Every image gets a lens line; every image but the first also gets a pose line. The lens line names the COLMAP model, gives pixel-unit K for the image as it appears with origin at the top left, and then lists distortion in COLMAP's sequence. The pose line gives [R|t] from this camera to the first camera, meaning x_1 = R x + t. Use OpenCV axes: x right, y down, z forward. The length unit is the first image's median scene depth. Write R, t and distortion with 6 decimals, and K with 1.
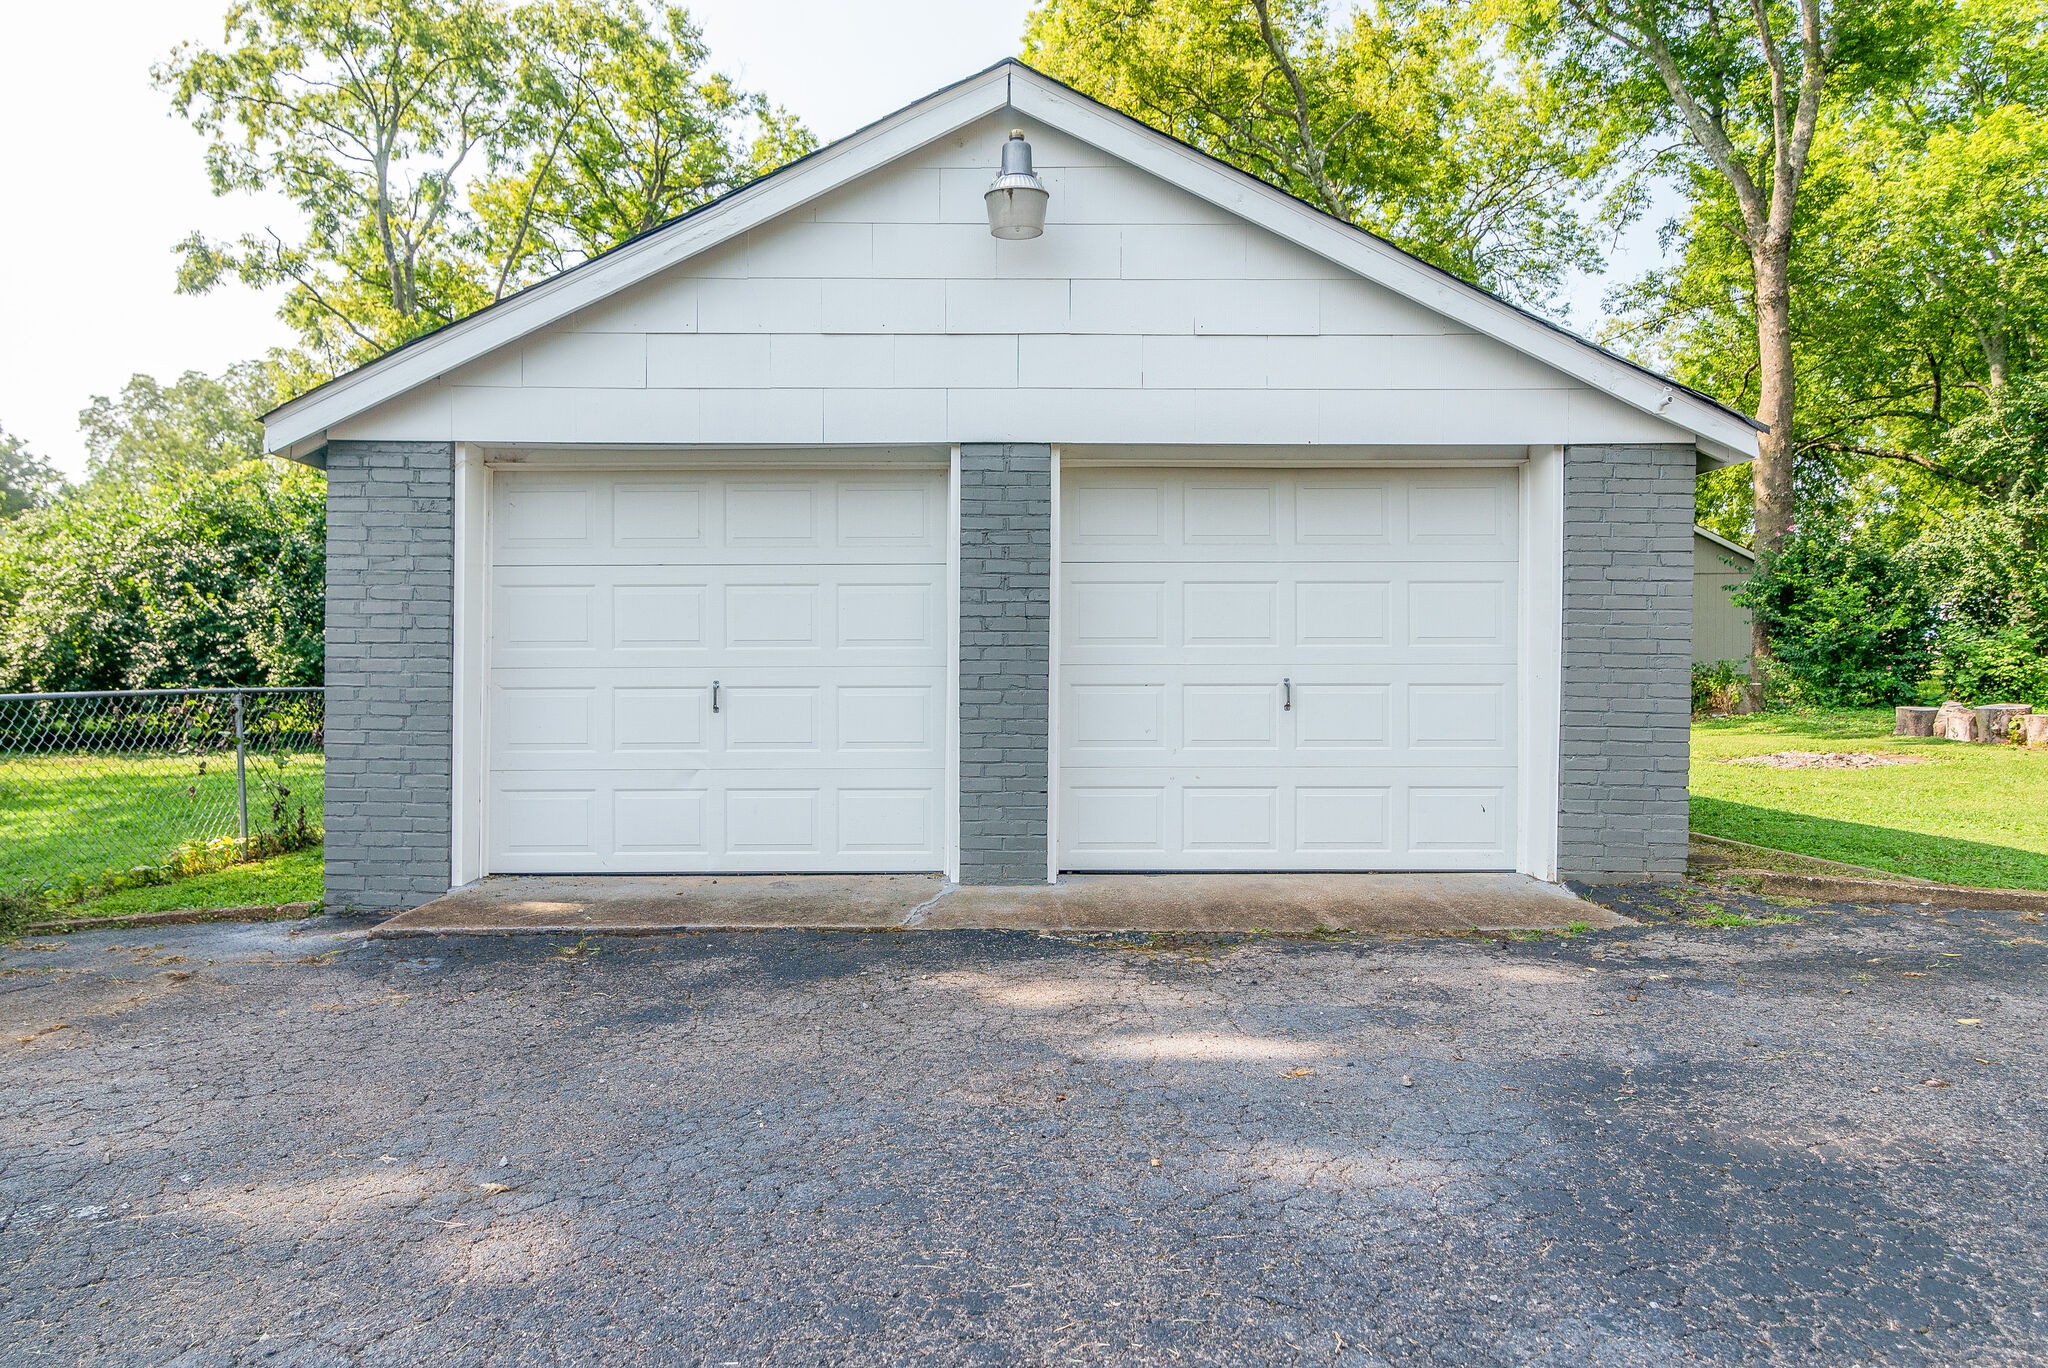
lens RADIAL K [[1316.8, 0, 973.9], [0, 1316.8, 680.8], [0, 0, 1]] dist [-0.002121, 0.006784]
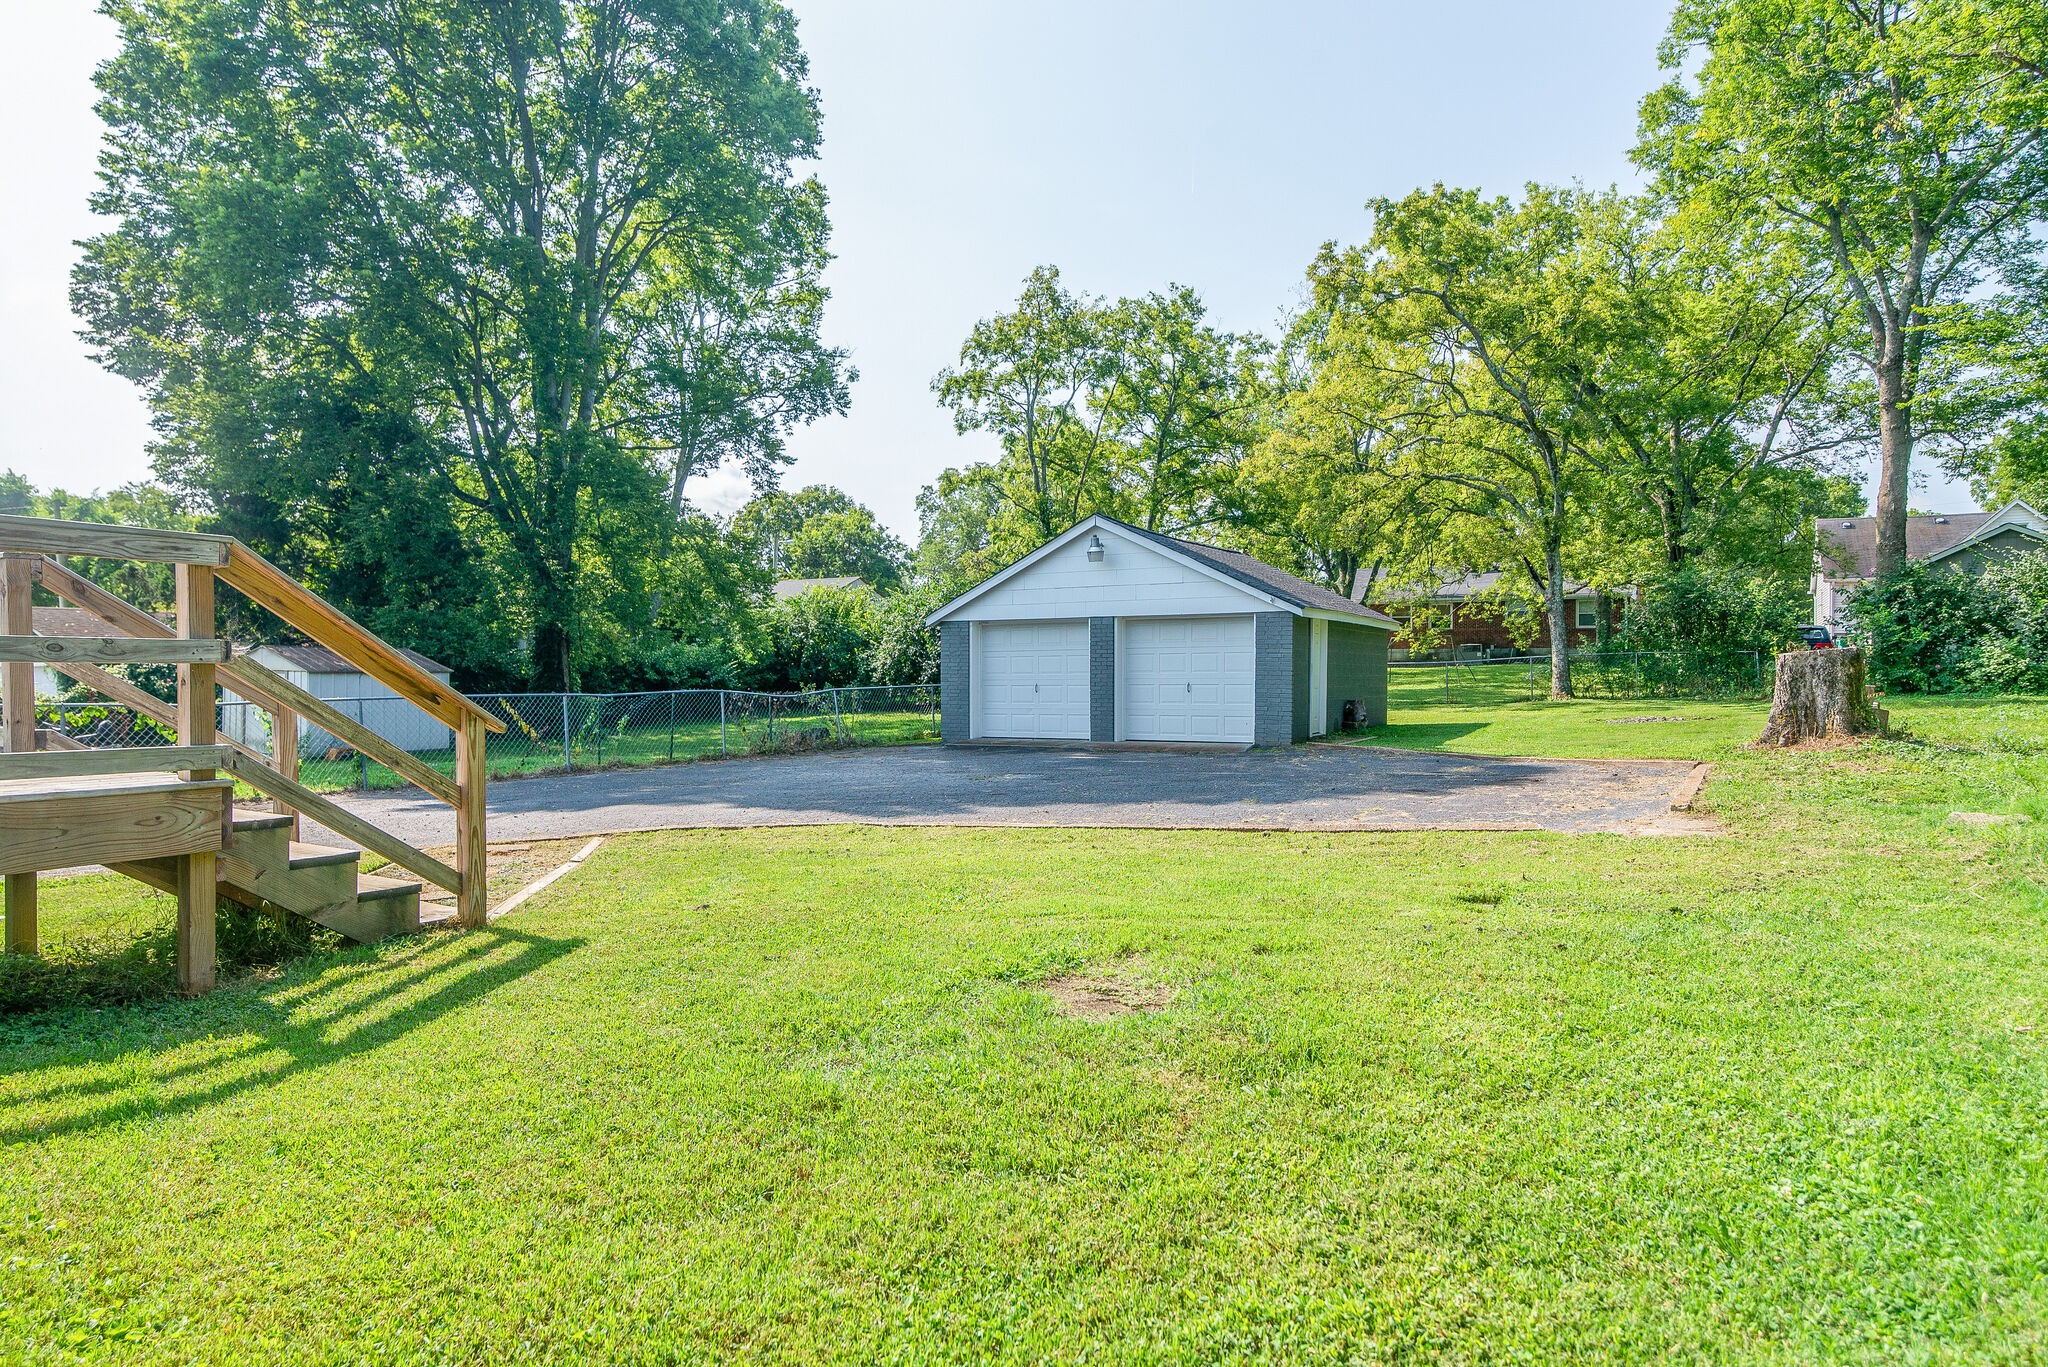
lens RADIAL K [[1216.1, 0, 1022.7], [0, 1216.1, 685.3], [0, 0, 1]] dist [0.004169, 0.000276]
pose [[0.869419, 0.000969, -0.494075, 0.477551], [0.006229, 0.999897, 0.012922, -0.013720], [0.494037, -0.014312, 0.869323, -0.639680]]
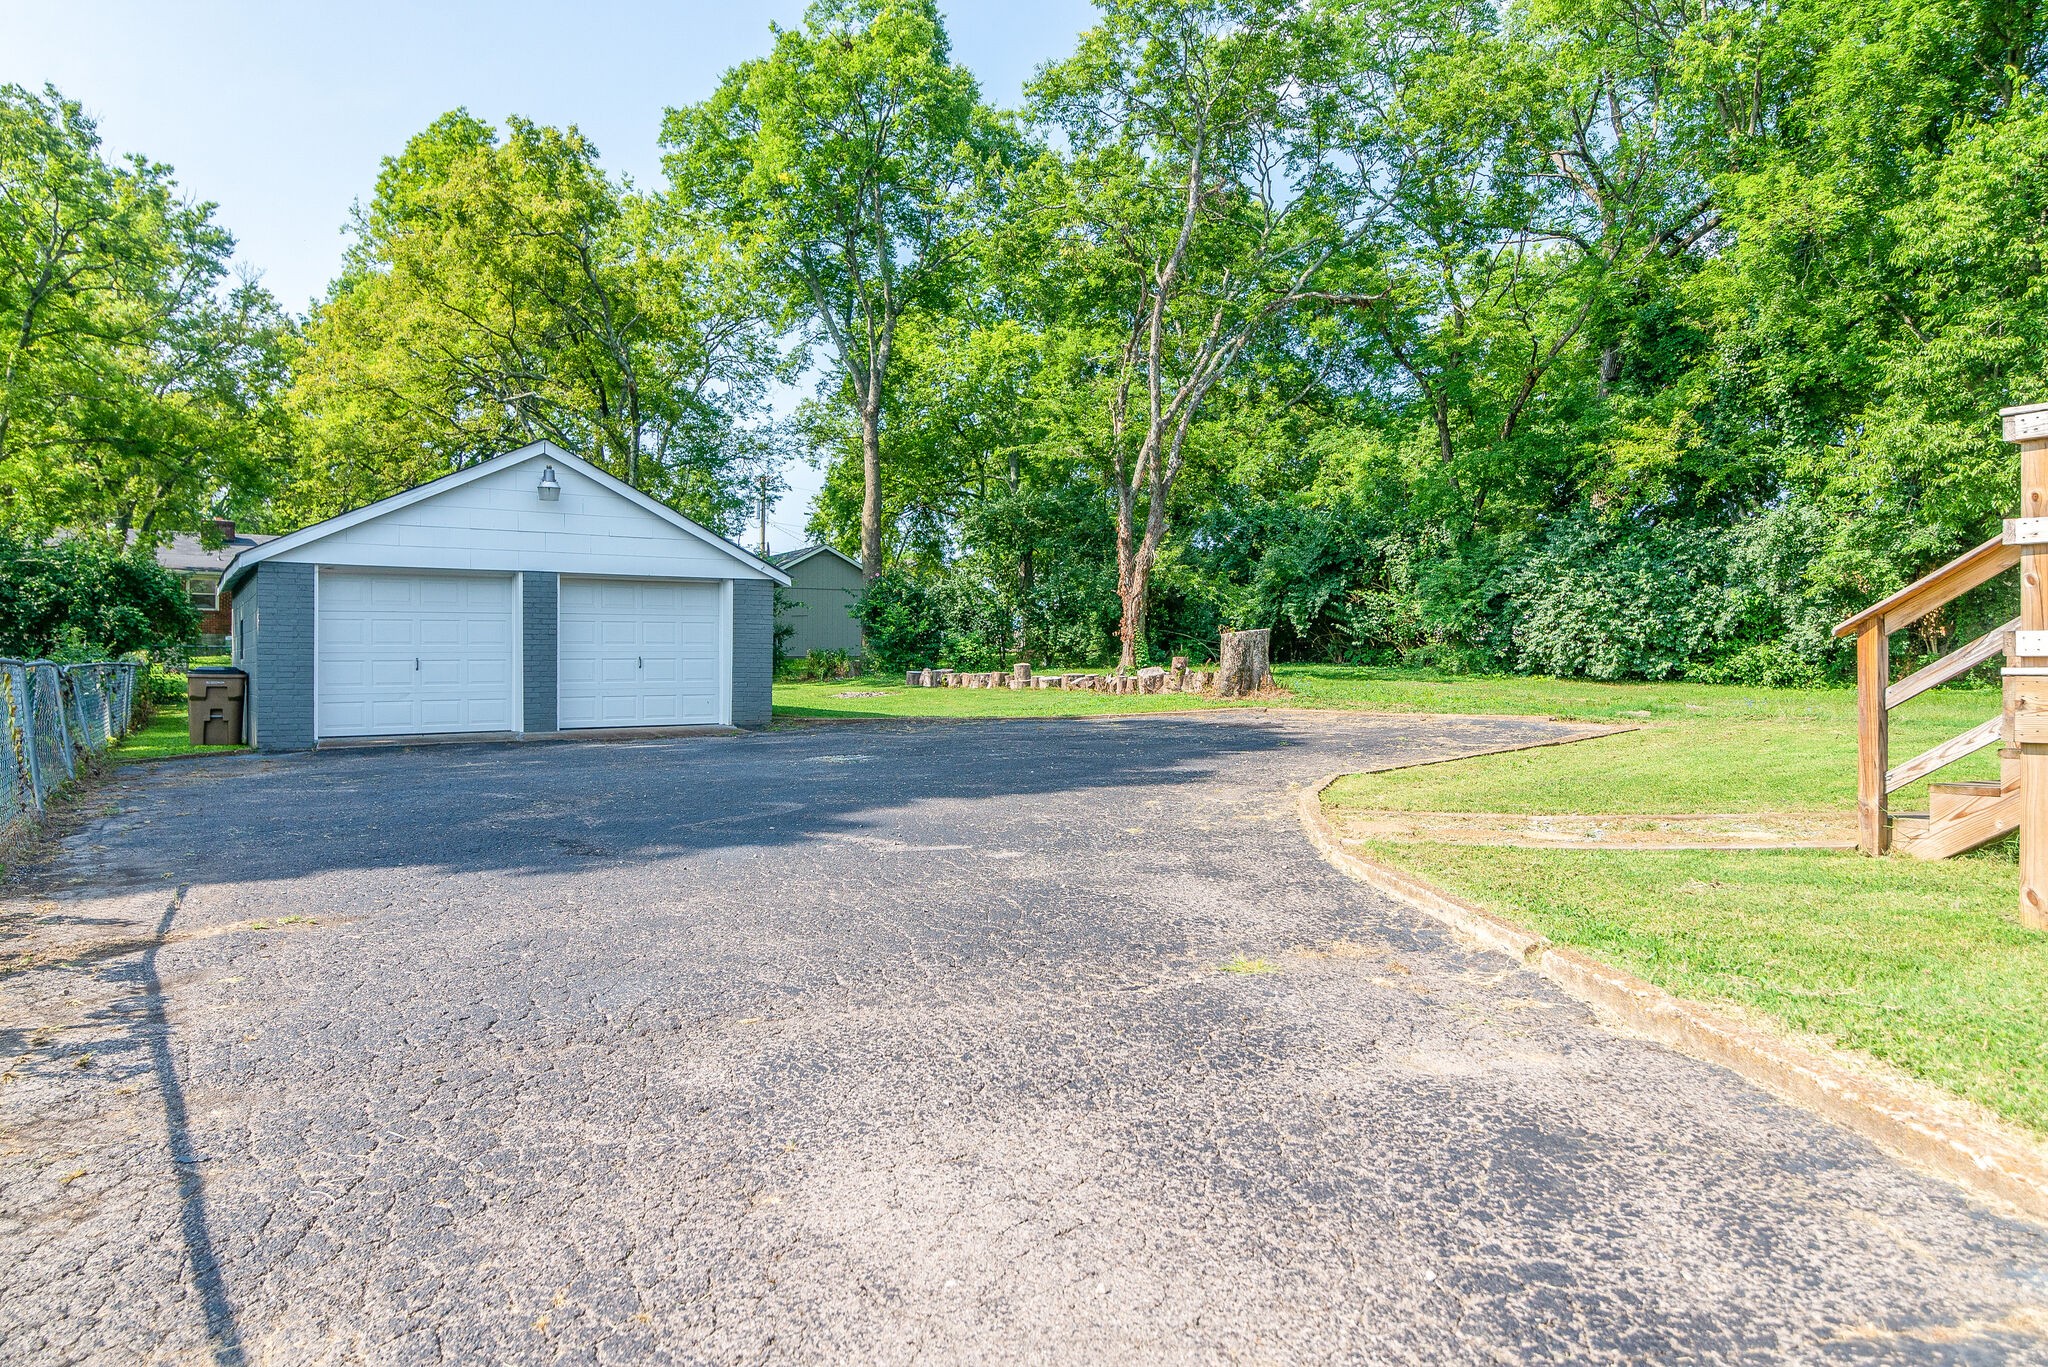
lens RADIAL K [[1316.8, 0, 1009.0], [0, 1316.8, 682.3], [0, 0, 1]] dist [-0.002121, 0.006784]
pose [[0.835222, -0.010368, 0.549816, -0.222936], [0.001405, 0.999859, 0.016720, 0.002205], [-0.549912, -0.013193, 0.835119, -0.610481]]
